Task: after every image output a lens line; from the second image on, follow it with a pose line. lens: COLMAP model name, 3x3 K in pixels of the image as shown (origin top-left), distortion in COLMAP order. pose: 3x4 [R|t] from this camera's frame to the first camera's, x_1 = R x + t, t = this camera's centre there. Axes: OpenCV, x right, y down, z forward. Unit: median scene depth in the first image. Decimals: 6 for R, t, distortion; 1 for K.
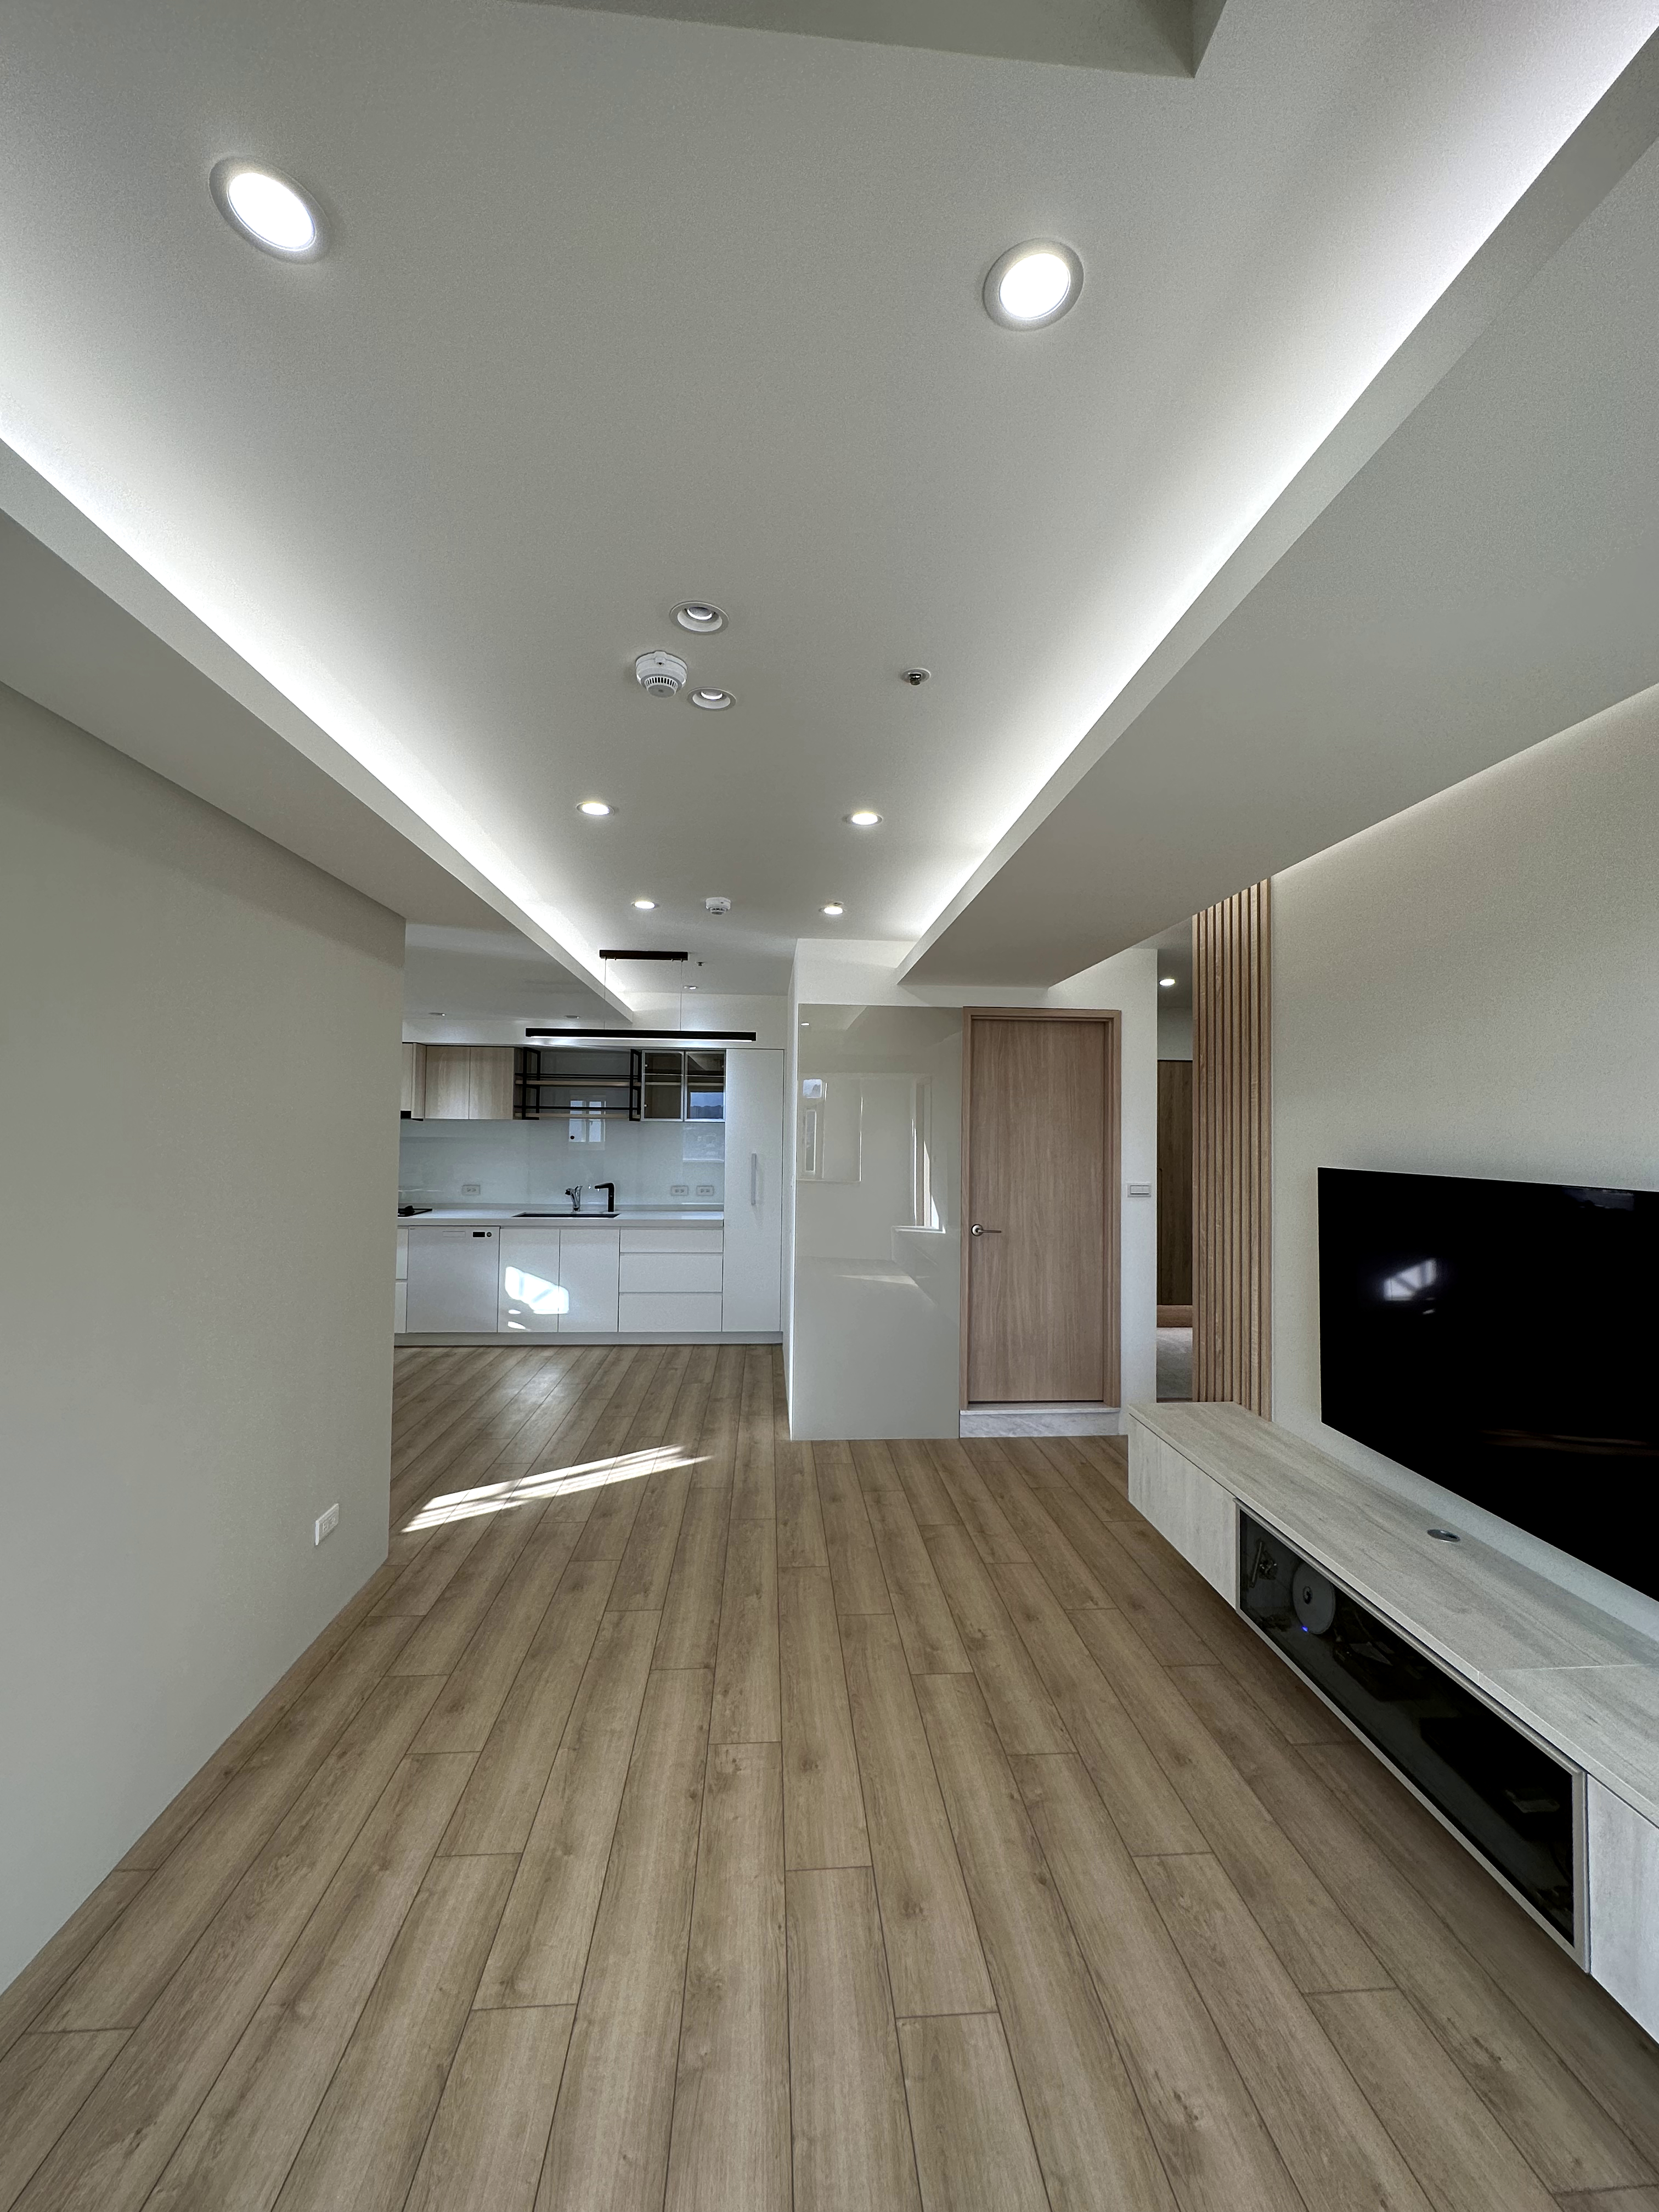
lens RADIAL K [[884.1, 0, 832.3], [0, 884.1, 1102.1], [0, 0, 1]] dist [0.000053, -0.000102]
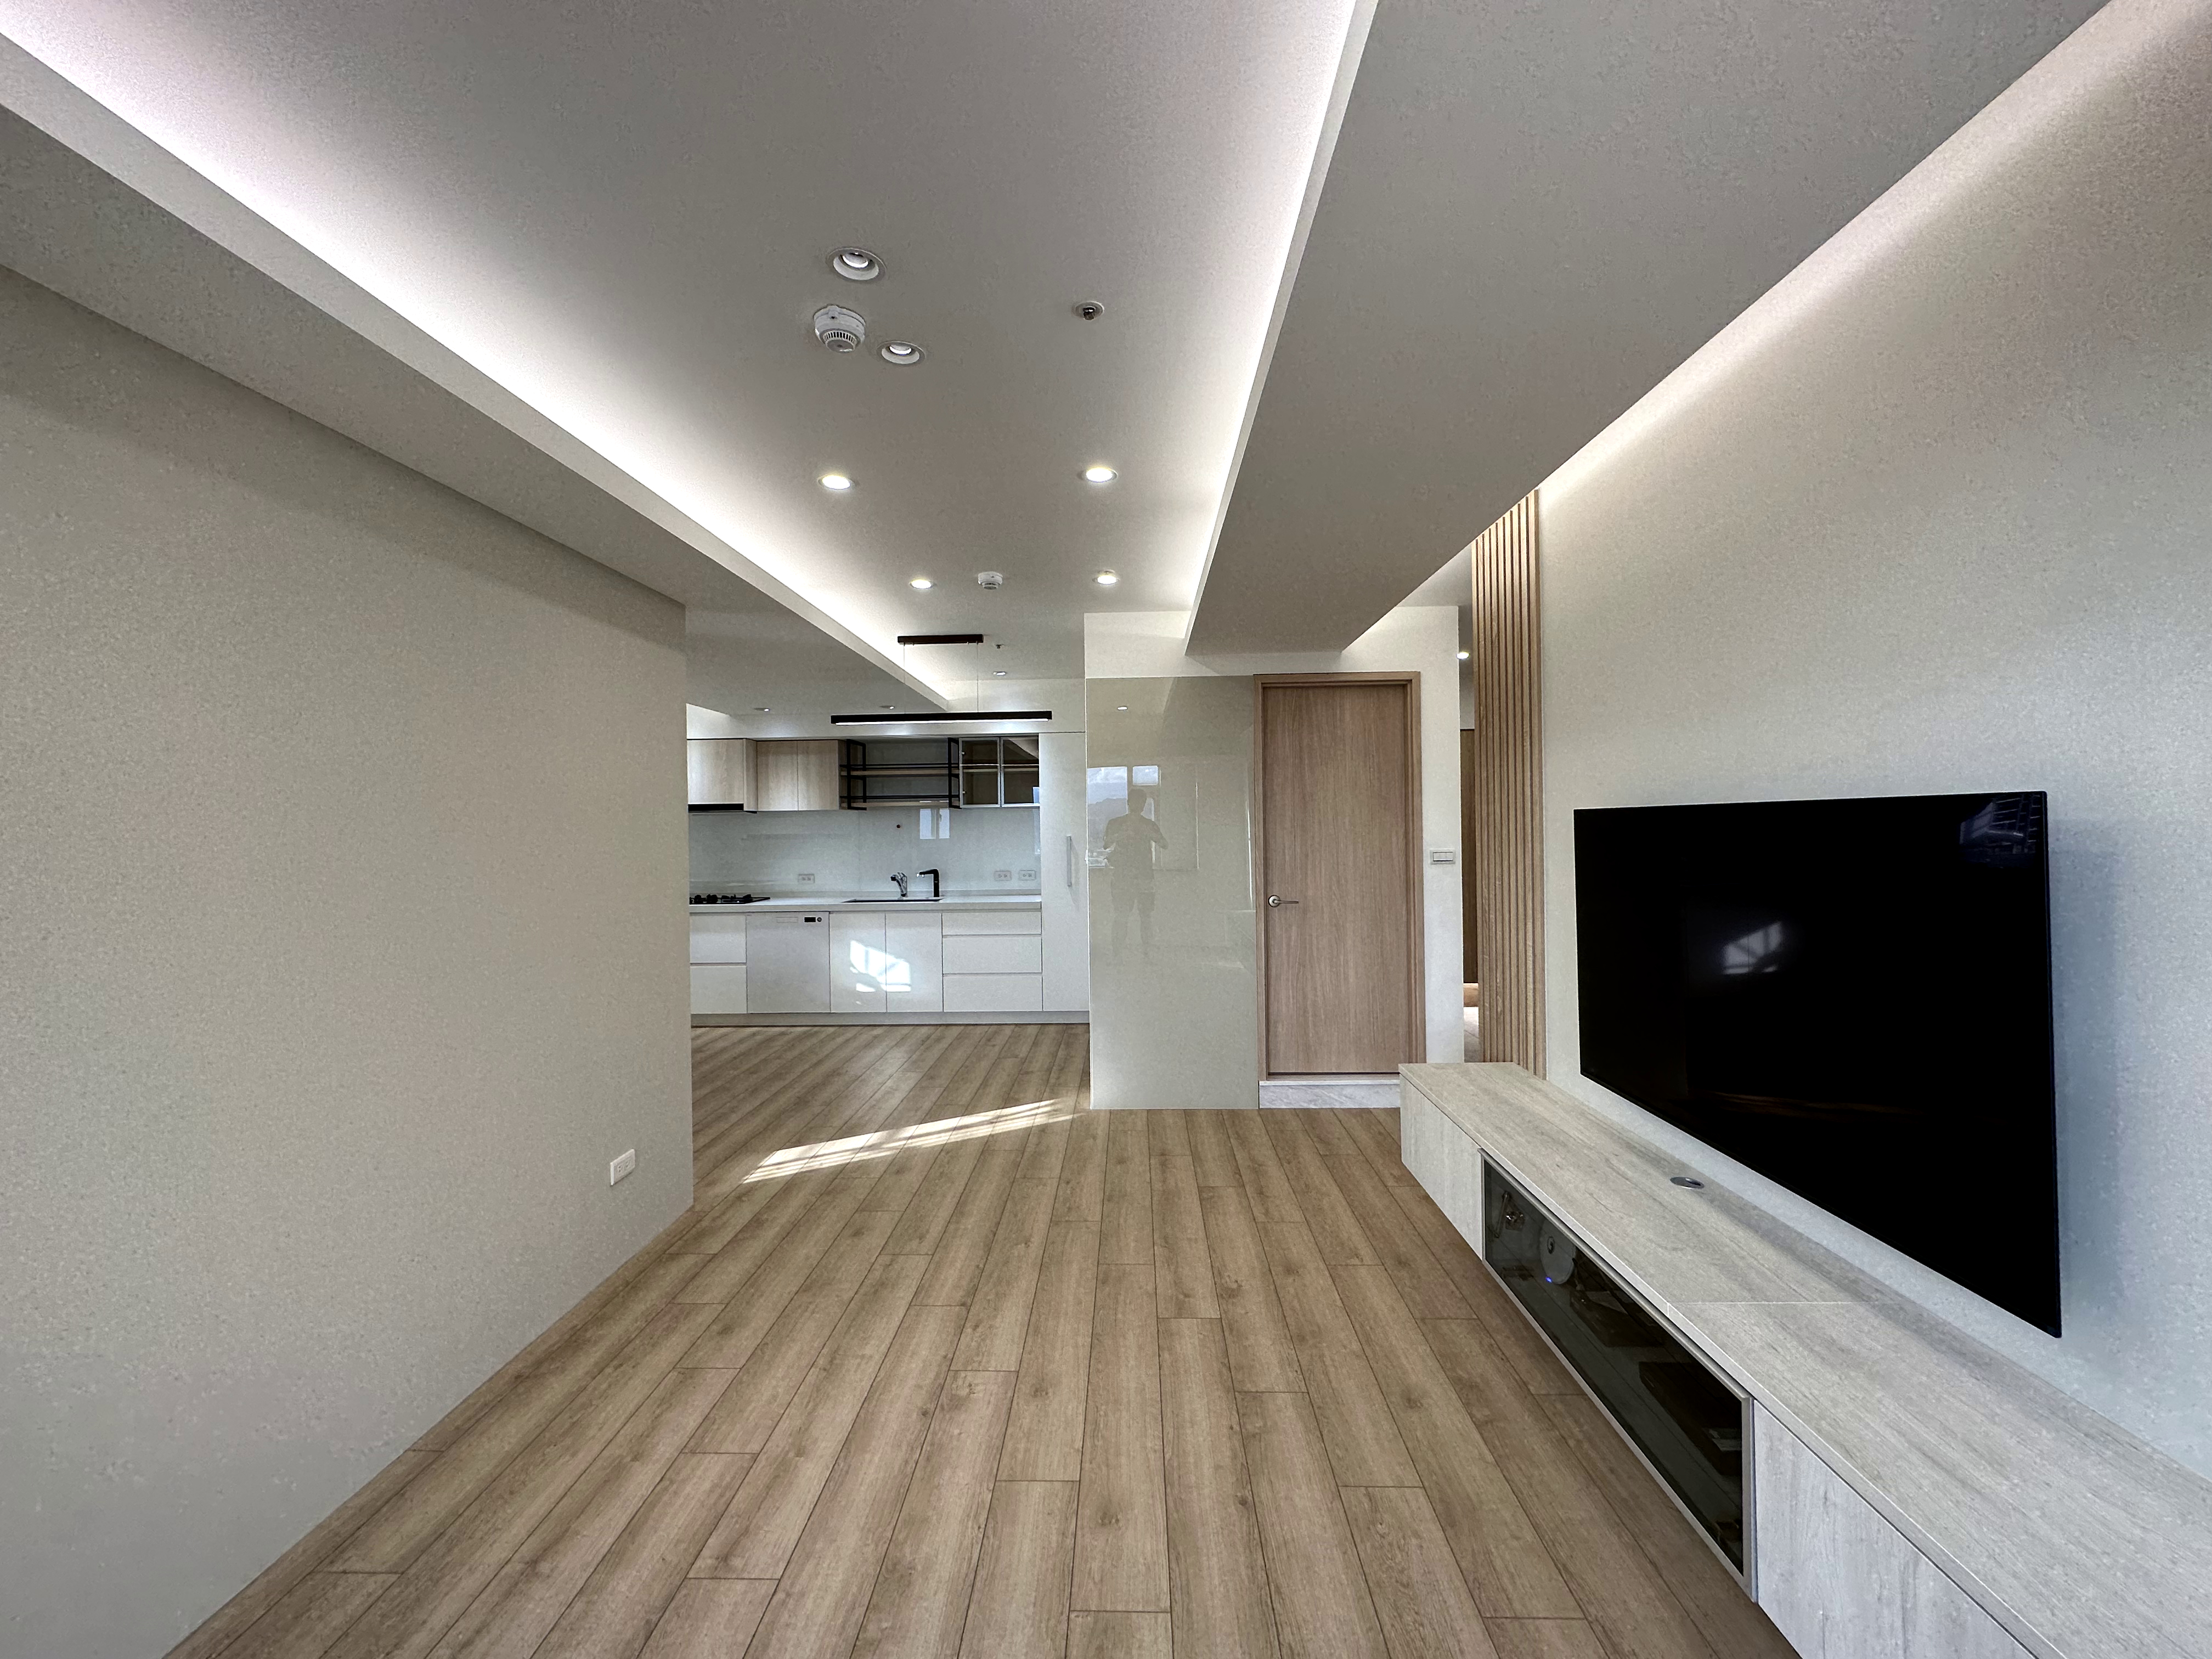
lens RADIAL K [[884.1, 0, 1105.7], [0, 884.1, 826.8], [0, 0, 1]] dist [0.000053, -0.000102]
pose [[0.994133, -0.026058, -0.104982, 0.126986], [0.029120, 0.999191, 0.027738, 0.044342], [0.104174, -0.030633, 0.994087, -0.001174]]
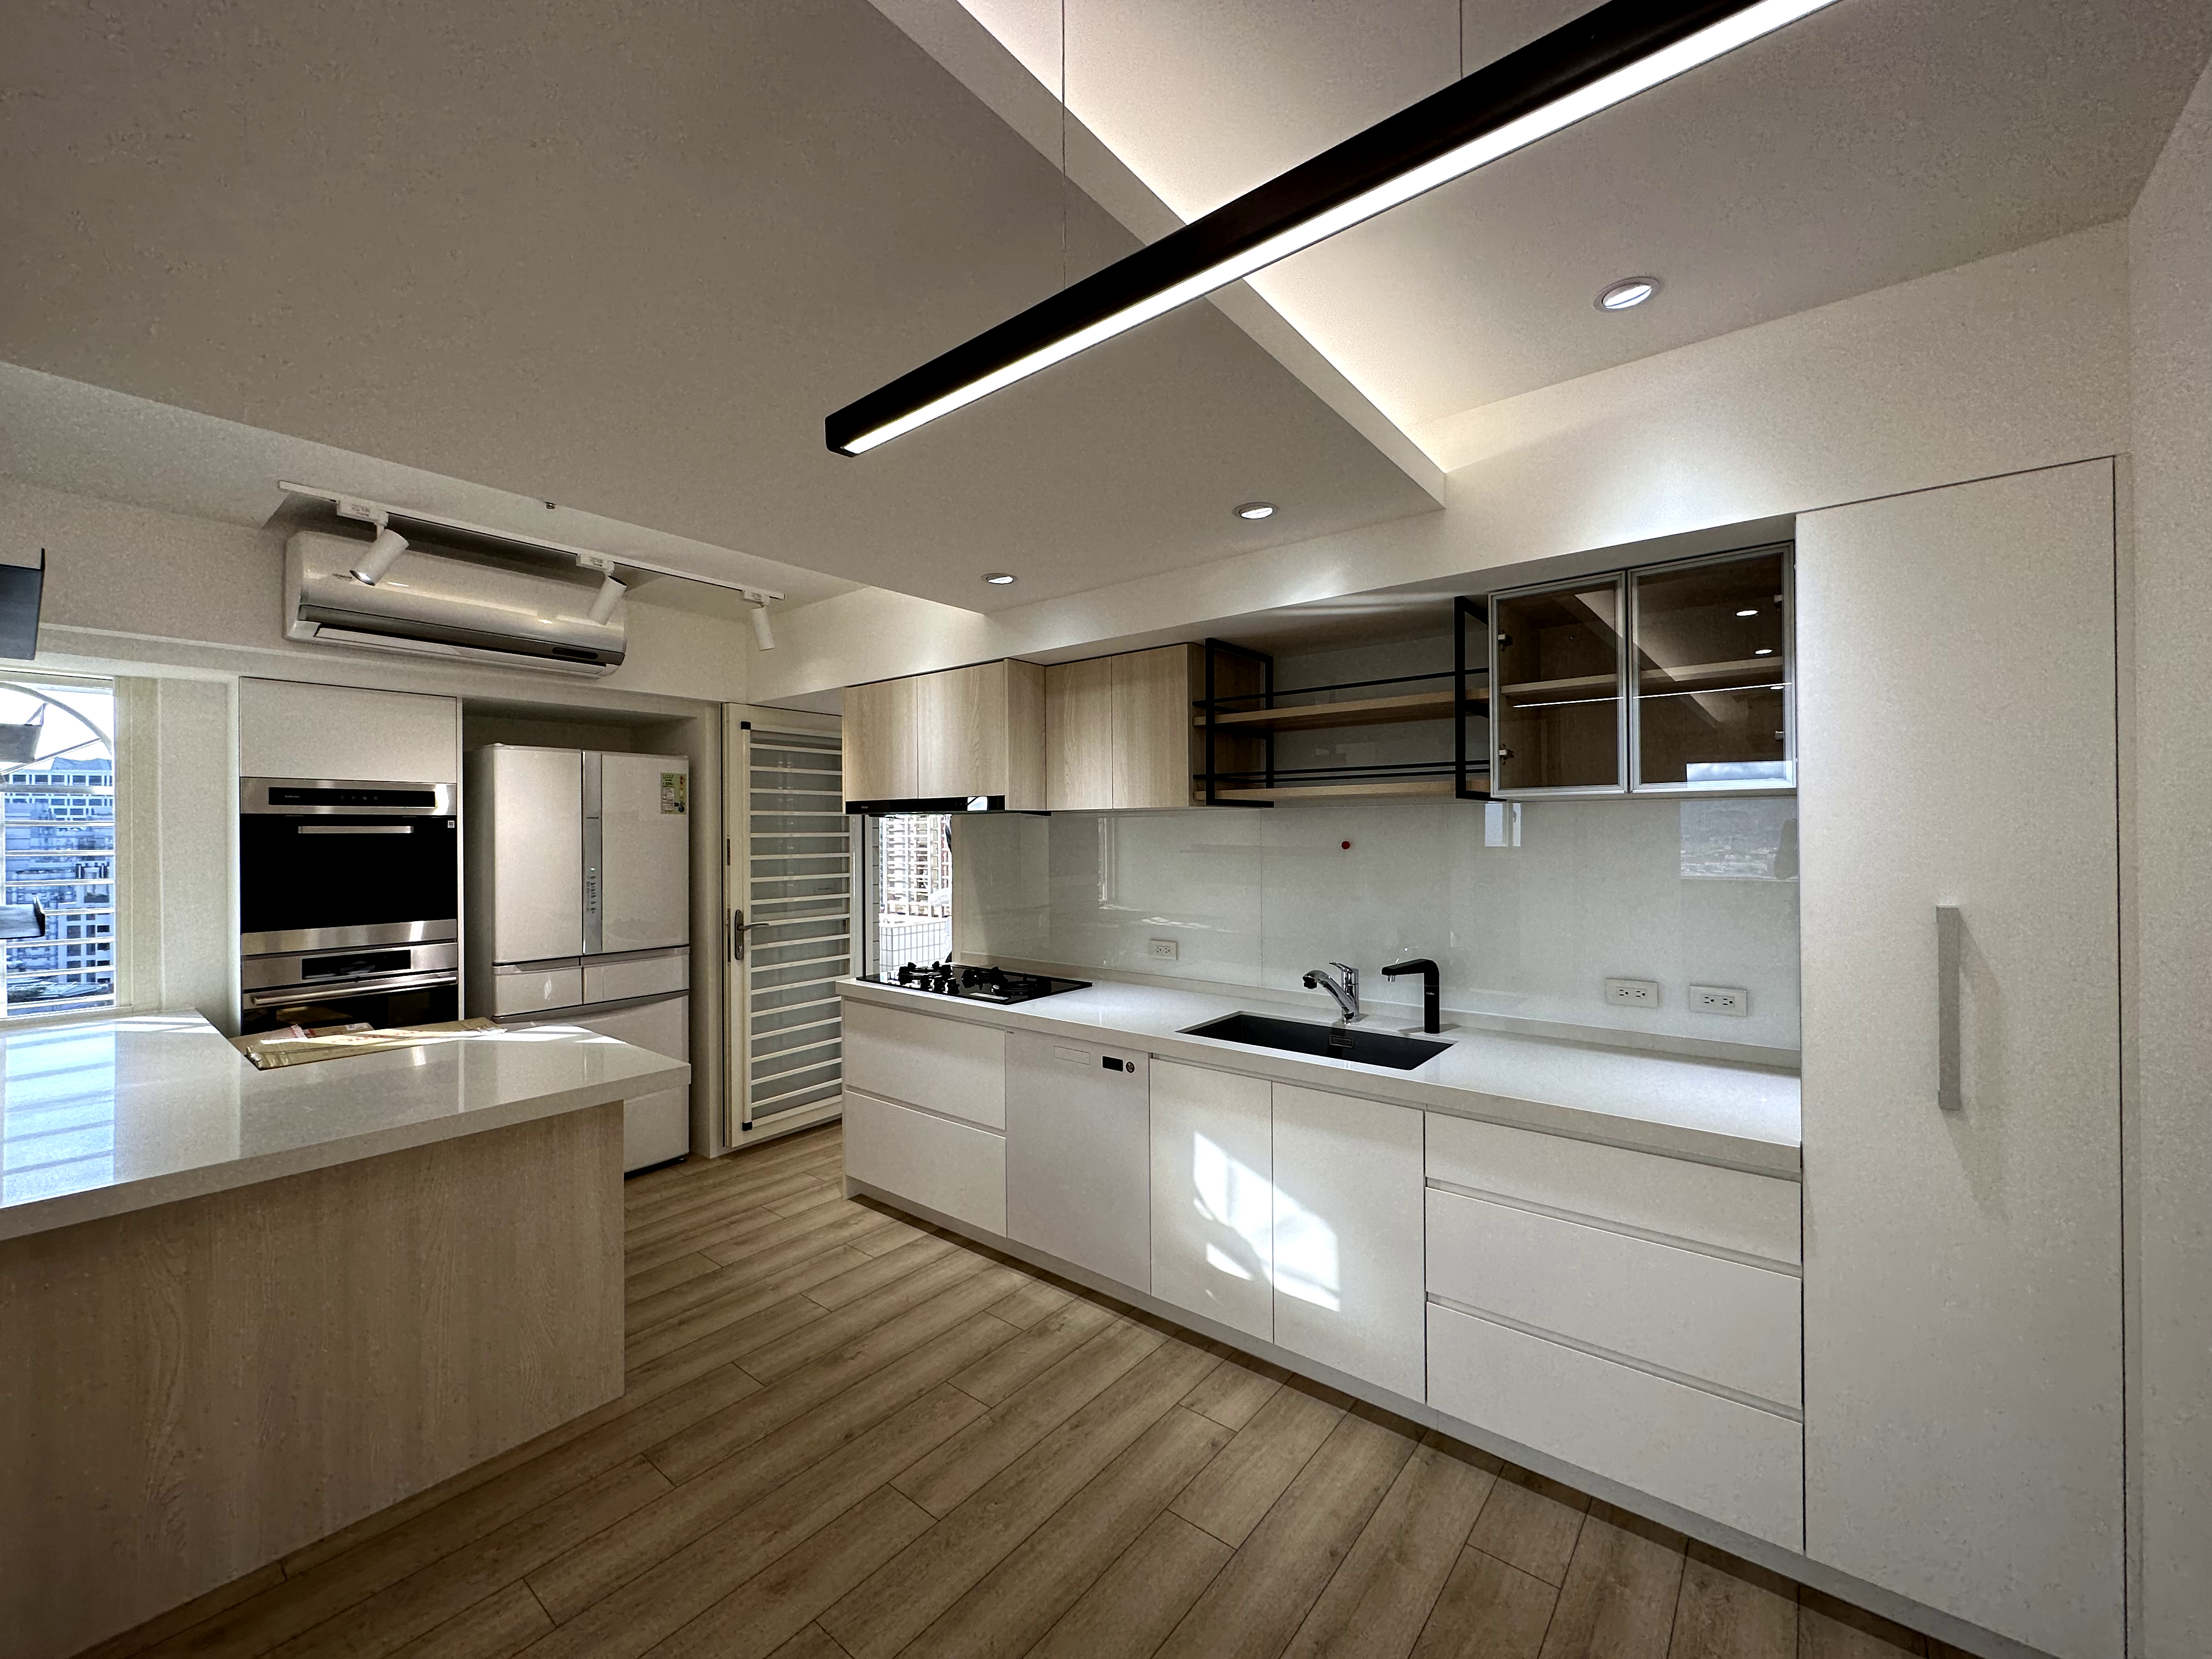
lens RADIAL K [[884.1, 0, 1104.1], [0, 884.1, 825.1], [0, 0, 1]] dist [0.000053, -0.000102]
pose [[0.727824, -0.020479, -0.685459, -0.195190], [0.041317, 0.999048, 0.014022, 0.046383], [0.684519, -0.038527, 0.727977, 1.411535]]
